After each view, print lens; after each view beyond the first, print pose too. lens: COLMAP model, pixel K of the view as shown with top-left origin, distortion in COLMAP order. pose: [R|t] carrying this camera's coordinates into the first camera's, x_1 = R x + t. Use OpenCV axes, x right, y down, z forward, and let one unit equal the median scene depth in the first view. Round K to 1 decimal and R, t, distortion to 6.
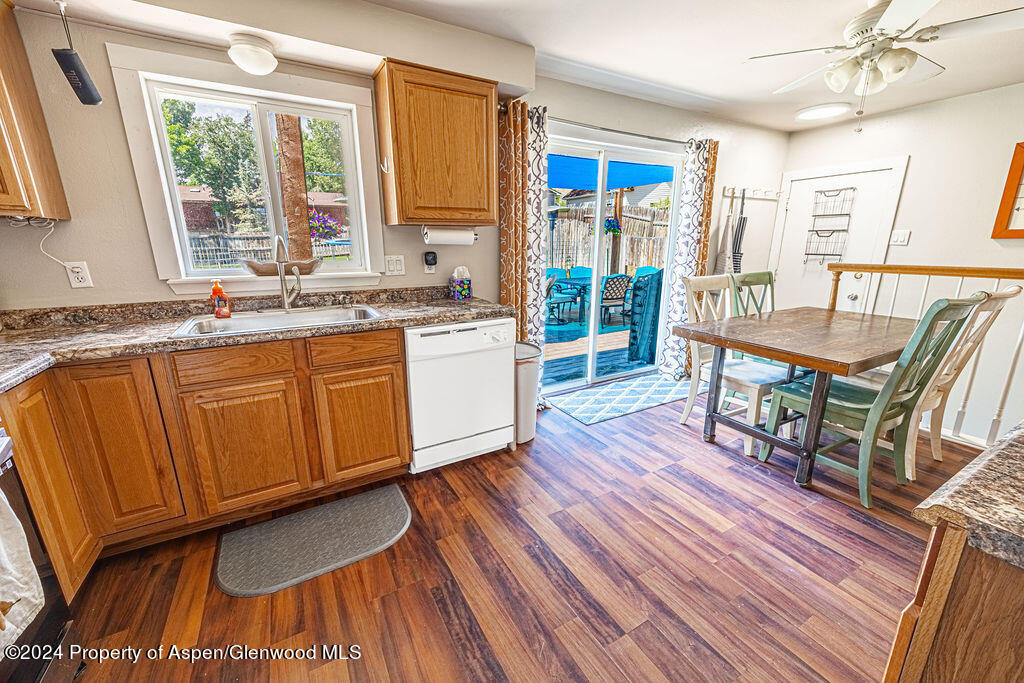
lens RADIAL K [[402.2, 0, 513.0], [0, 402.2, 344.2], [0, 0, 1]] dist [0.004833, 0.000123]
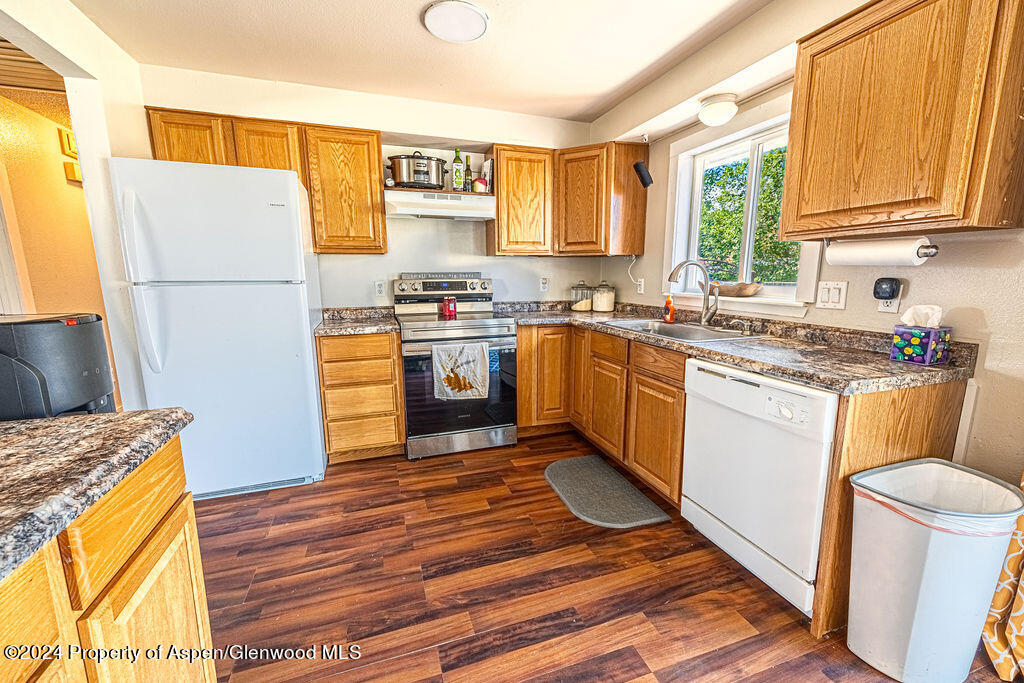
lens RADIAL K [[408.8, 0, 508.9], [0, 408.8, 343.7], [0, 0, 1]] dist [0.000164, 0.000010]
pose [[-0.193940, 0.168084, -0.966507, 0.733490], [-0.242599, 0.946395, 0.213267, -0.170586], [0.950544, 0.275835, -0.142767, 0.759043]]
